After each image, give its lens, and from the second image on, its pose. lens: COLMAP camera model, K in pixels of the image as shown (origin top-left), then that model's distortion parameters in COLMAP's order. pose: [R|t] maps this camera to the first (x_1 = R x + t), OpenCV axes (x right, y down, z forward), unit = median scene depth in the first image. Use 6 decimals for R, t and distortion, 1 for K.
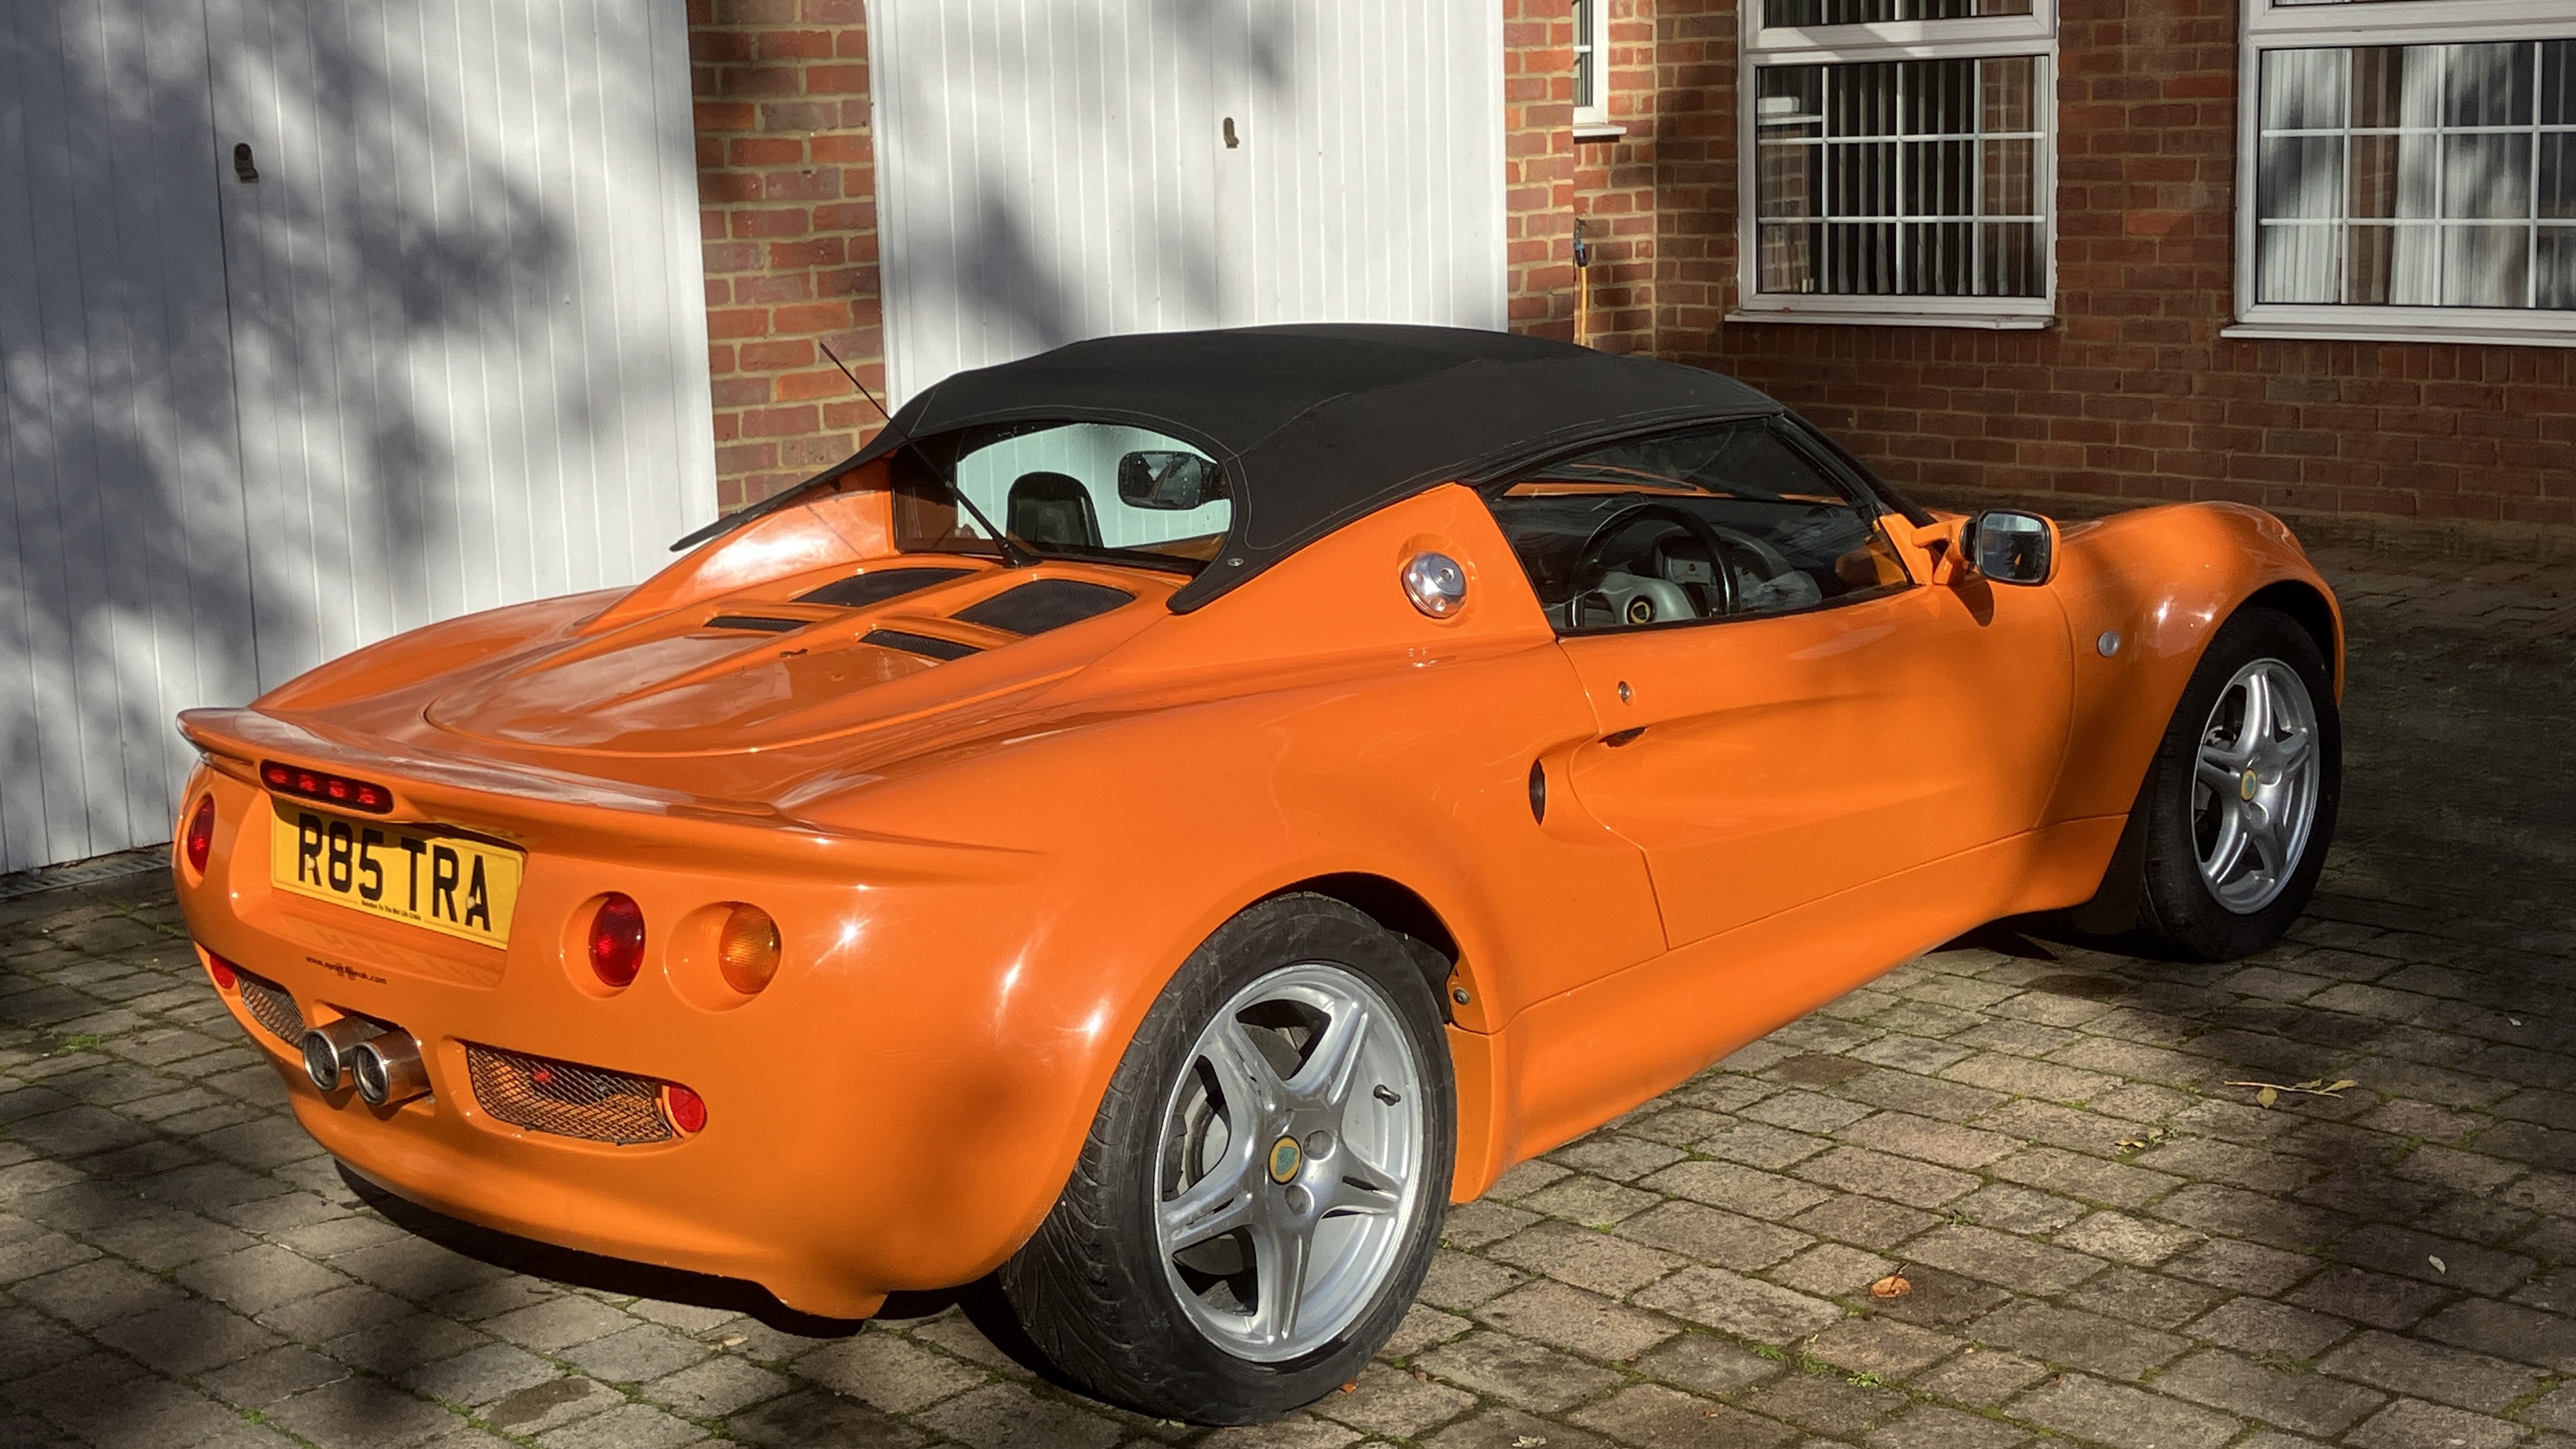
lens RADIAL K [[3275.6, 0, 1288.0], [0, 3275.6, 724.5], [0, 0, 1]] dist [0.000098, -0.299366]
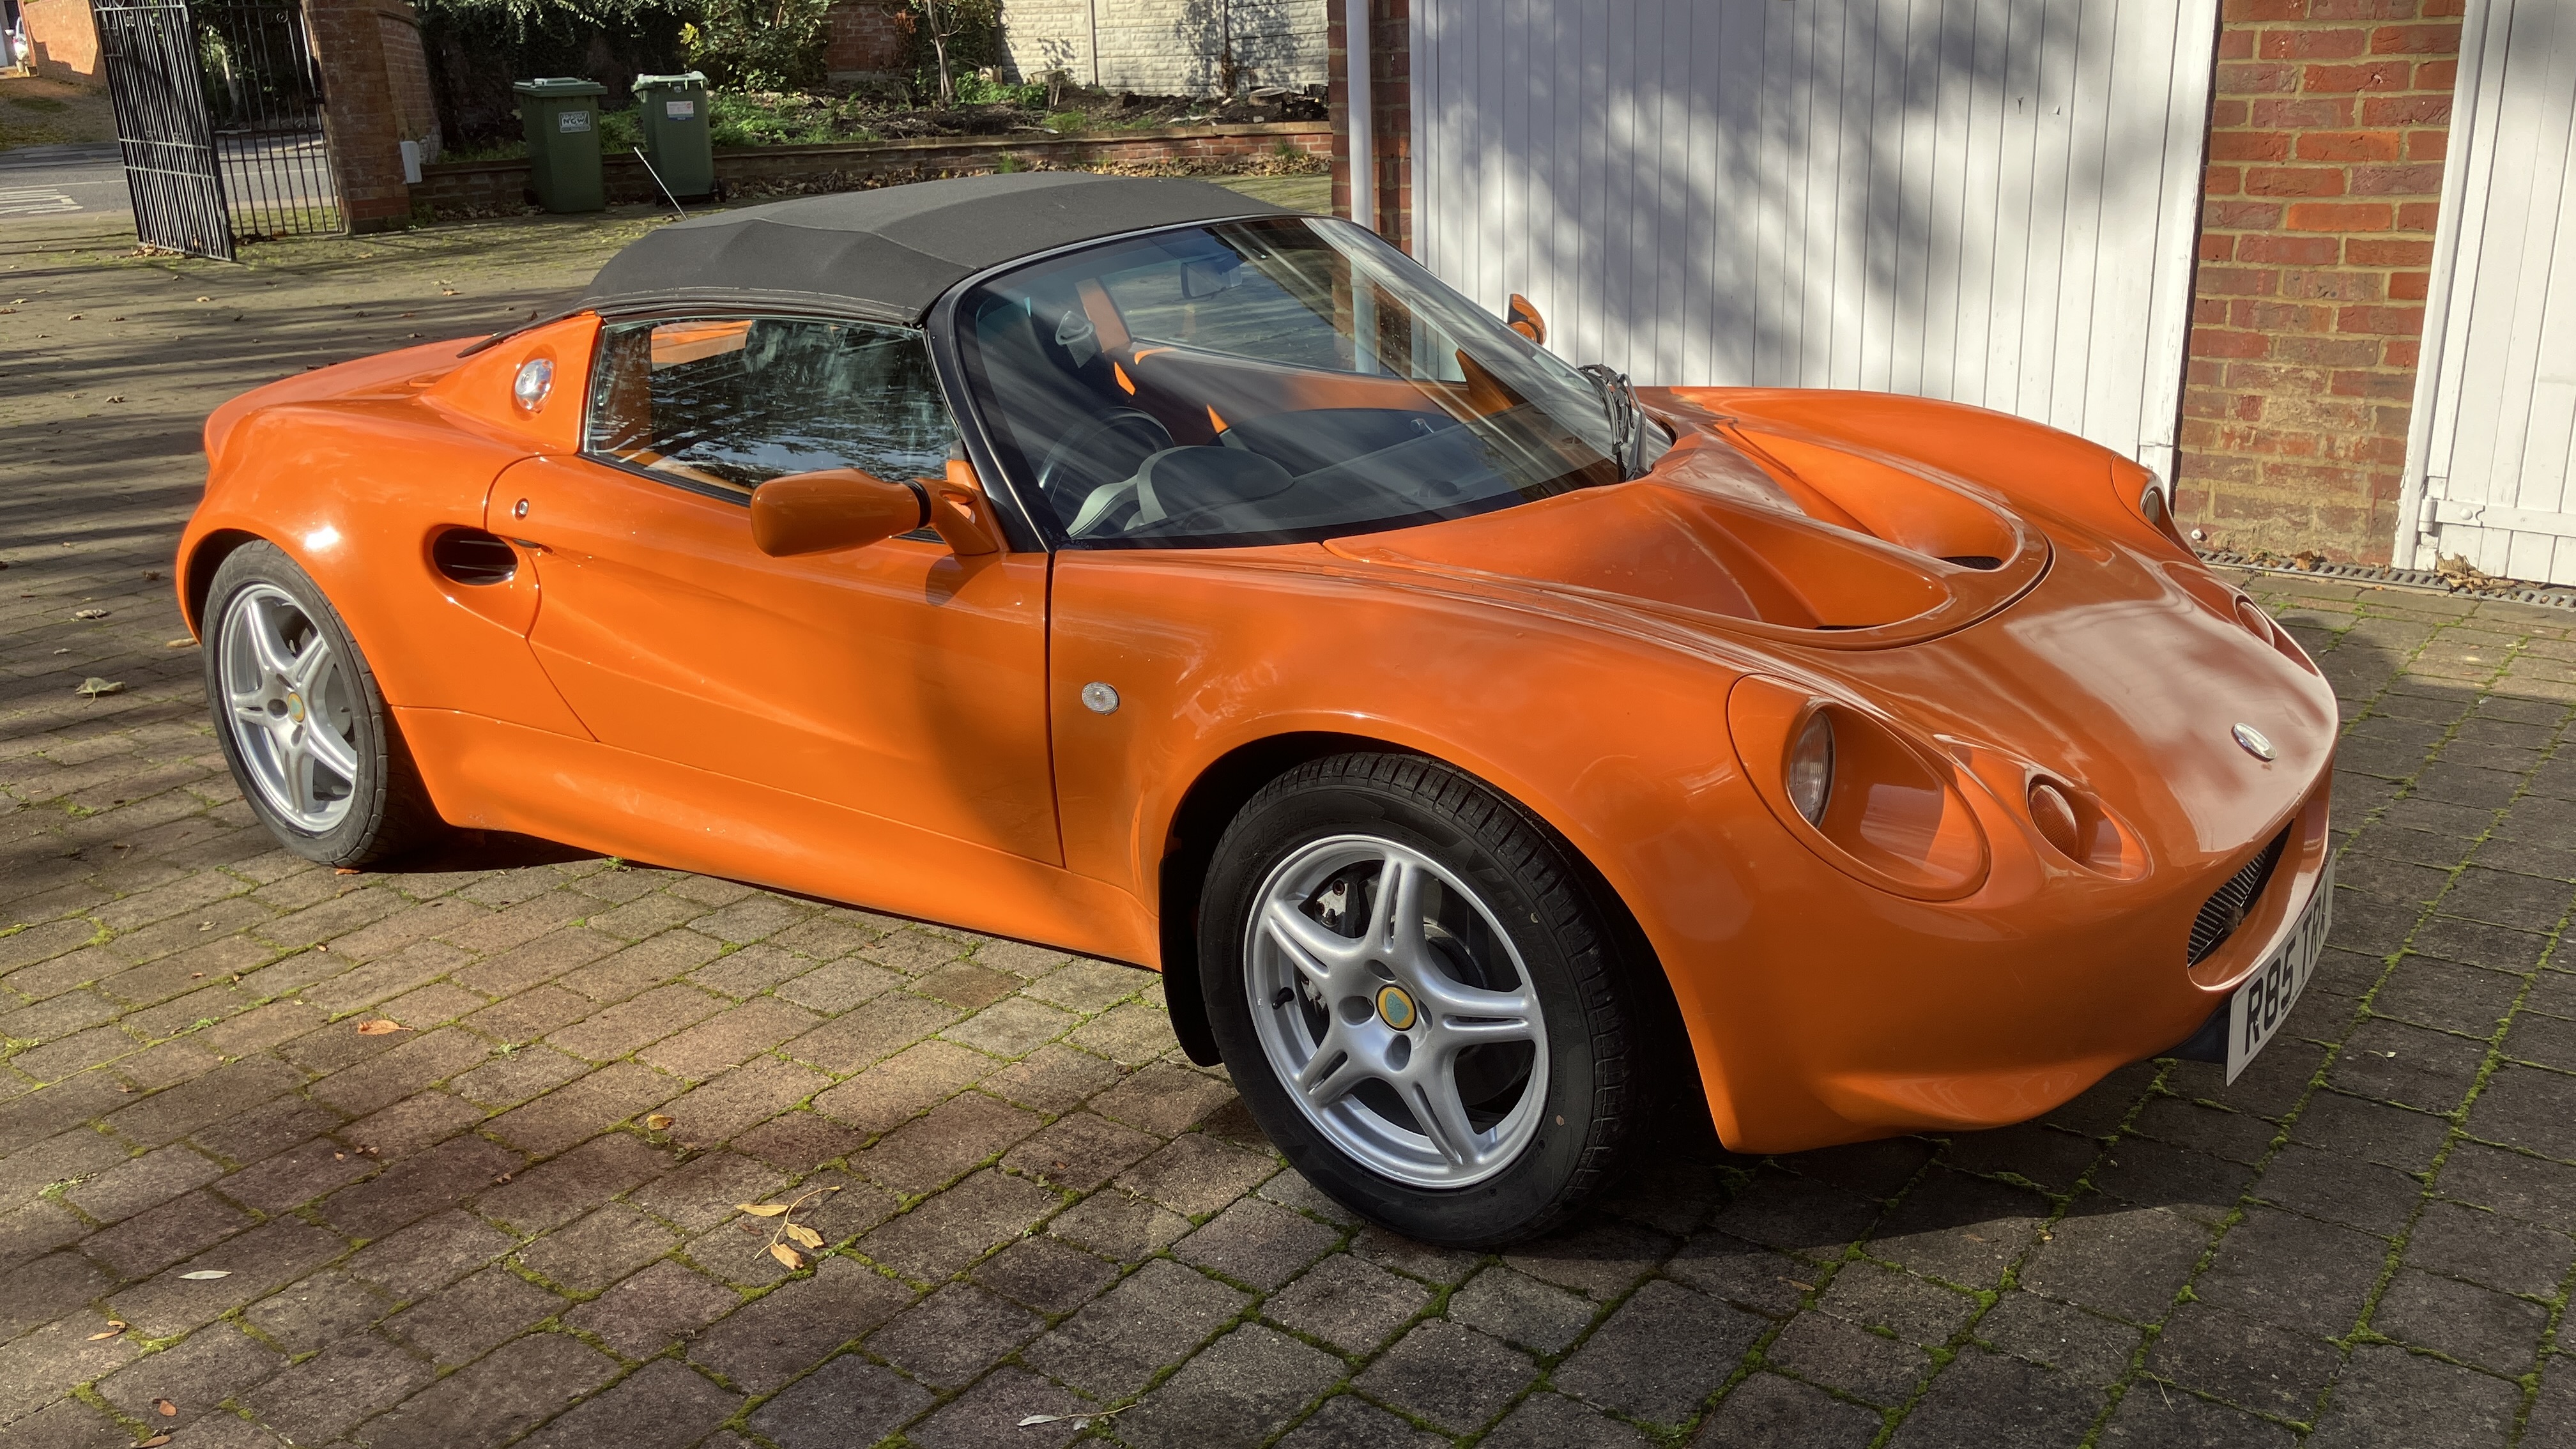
lens RADIAL K [[2130.0, 0, 1288.0], [0, 2130.0, 724.5], [0, 0, 1]] dist [-0.000021, -0.008756]
pose [[0.098788, 0.338038, -0.935933, 0.747468], [-0.146645, 0.935211, 0.322298, -0.192647], [0.984244, 0.105411, 0.141959, 0.983742]]
